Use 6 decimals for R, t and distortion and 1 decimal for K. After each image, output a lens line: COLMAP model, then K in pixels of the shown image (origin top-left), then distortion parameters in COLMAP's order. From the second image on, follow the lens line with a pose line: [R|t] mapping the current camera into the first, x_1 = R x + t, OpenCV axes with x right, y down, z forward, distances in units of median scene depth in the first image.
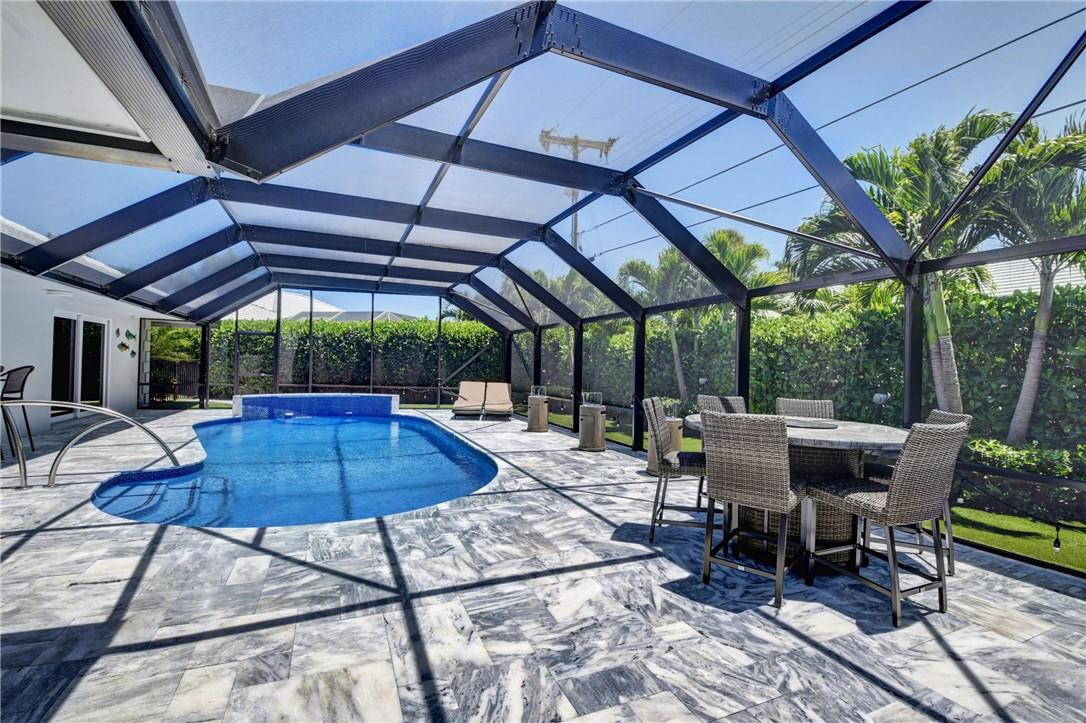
lens RADIAL K [[480.0, 0, 539.8], [0, 480.0, 361.6], [0, 0, 1]] dist [0.002152, -0.015741]
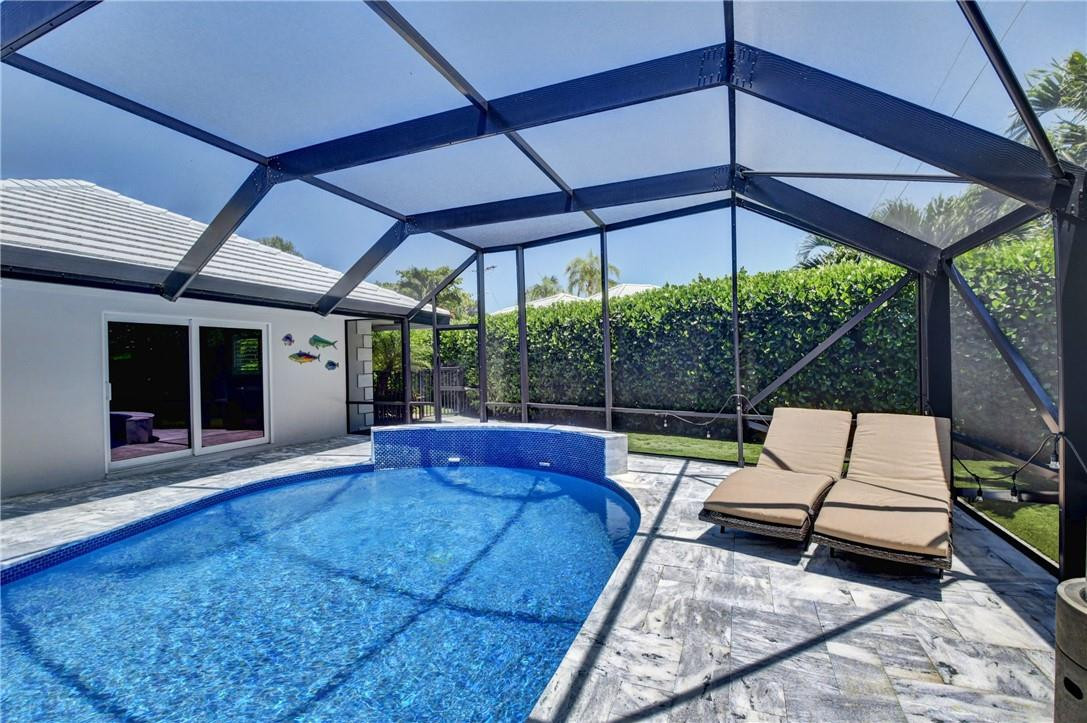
lens RADIAL K [[480.5, 0, 540.3], [0, 480.5, 361.6], [0, 0, 1]] dist [0.002152, -0.015741]
pose [[0.695454, -0.039250, -0.717498, -0.083196], [0.046813, 0.998861, -0.009267, 0.003637], [0.717044, -0.027144, 0.696499, 2.128478]]
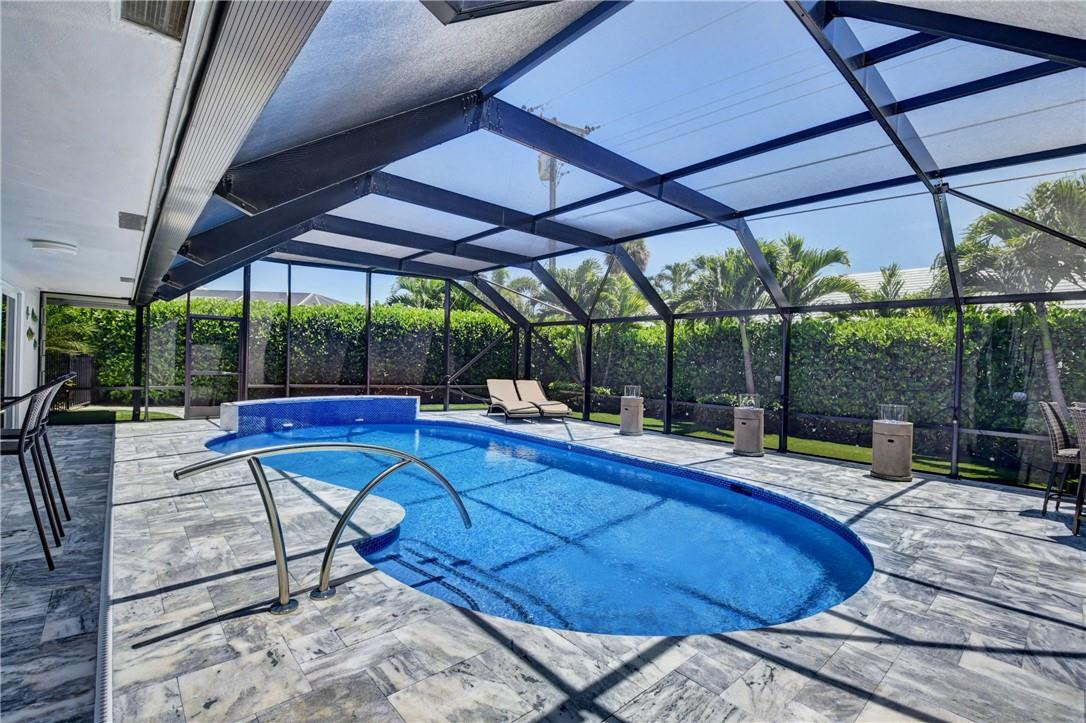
lens RADIAL K [[480.0, 0, 539.8], [0, 480.0, 361.6], [0, 0, 1]] dist [0.002152, -0.015741]
pose [[0.949668, 0.001295, 0.313254, -1.202517], [-0.008154, 0.999755, 0.020588, -0.034935], [-0.313151, -0.022106, 0.949446, 0.465107]]
